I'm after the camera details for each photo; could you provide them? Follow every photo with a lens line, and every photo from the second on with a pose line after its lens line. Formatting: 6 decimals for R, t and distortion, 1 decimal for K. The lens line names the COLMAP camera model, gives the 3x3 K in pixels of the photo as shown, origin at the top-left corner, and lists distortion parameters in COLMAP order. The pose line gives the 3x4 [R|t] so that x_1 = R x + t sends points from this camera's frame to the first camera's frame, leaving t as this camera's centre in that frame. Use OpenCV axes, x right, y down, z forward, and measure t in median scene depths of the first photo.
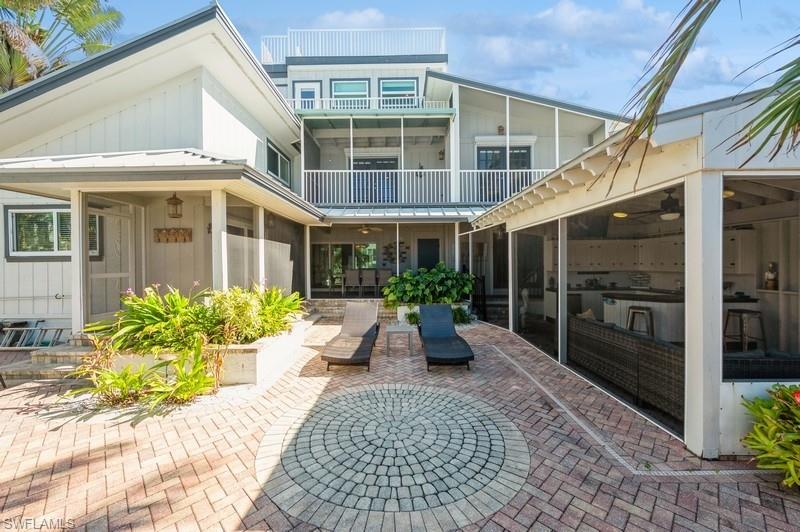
lens RADIAL K [[315.8, 0, 398.0], [0, 315.8, 265.6], [0, 0, 1]] dist [0.003271, -0.000582]
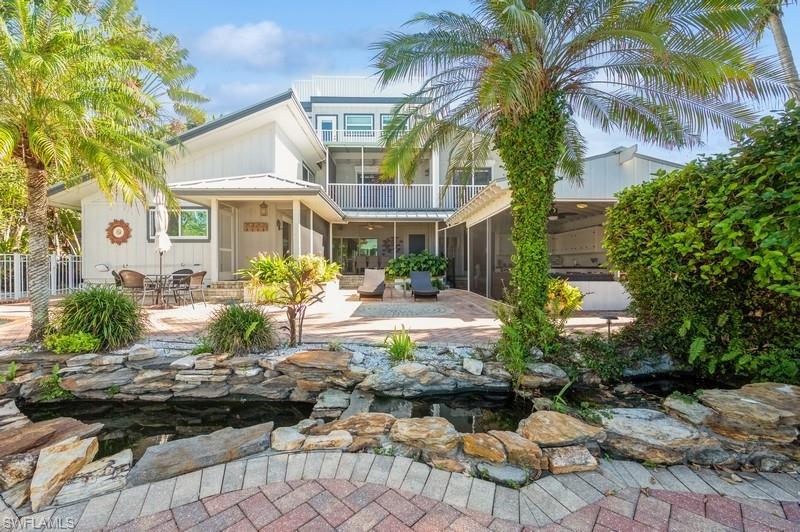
lens RADIAL K [[315.8, 0, 403.4], [0, 315.8, 266.3], [0, 0, 1]] dist [0.003271, -0.000582]
pose [[0.999001, 0.004294, 0.044485, -0.026478], [-0.004078, 0.999979, -0.004945, 0.073591], [-0.044505, 0.004759, 0.998998, -0.427614]]
